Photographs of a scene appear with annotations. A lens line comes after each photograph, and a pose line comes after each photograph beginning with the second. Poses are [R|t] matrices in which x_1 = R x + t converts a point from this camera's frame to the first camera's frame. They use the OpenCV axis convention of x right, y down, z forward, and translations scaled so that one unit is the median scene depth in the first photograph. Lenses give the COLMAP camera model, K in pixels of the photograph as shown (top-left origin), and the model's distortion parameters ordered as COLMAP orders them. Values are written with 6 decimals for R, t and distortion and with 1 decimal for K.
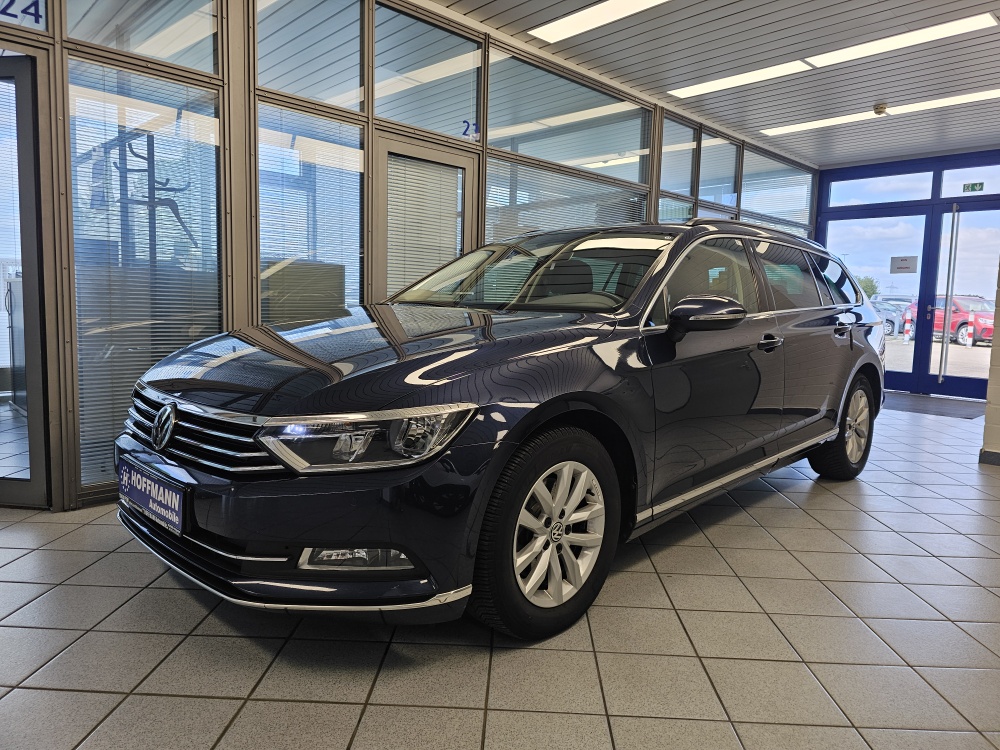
lens RADIAL K [[687.2, 0, 493.1], [0, 687.2, 373.2], [0, 0, 1]] dist [0.051238, -0.062175]
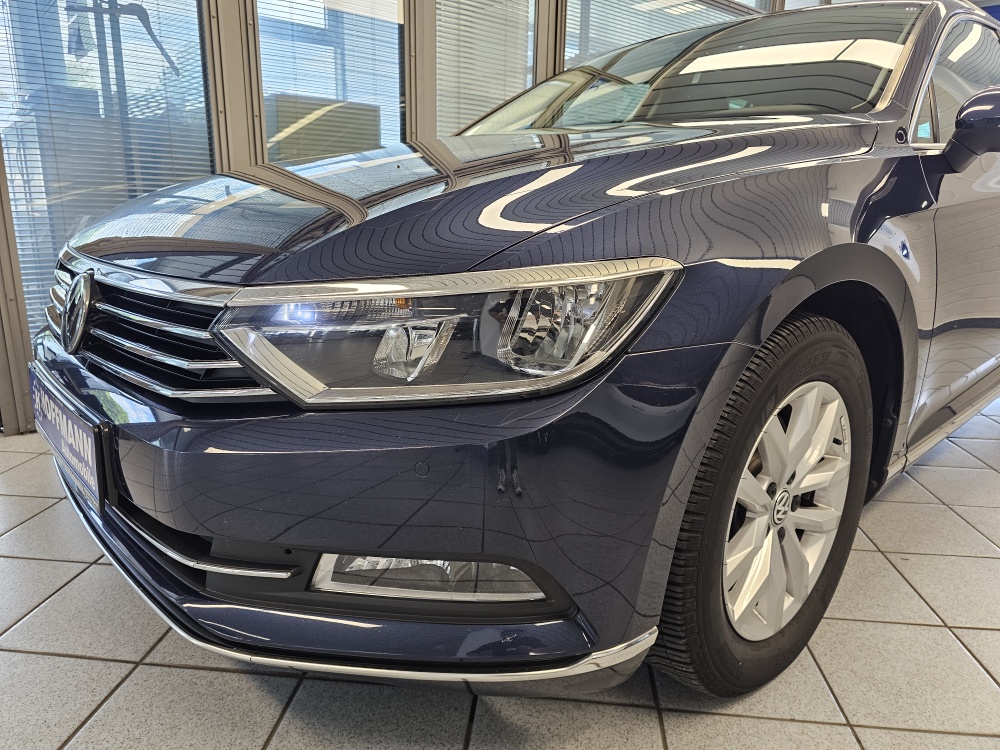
lens RADIAL K [[687.2, 0, 497.9], [0, 687.2, 378.5], [0, 0, 1]] dist [0.051238, -0.062175]
pose [[0.999142, 0.008084, -0.040615, -0.115770], [-0.002273, 0.989990, 0.141122, 0.053116], [0.041349, -0.140908, 0.989159, 0.480330]]
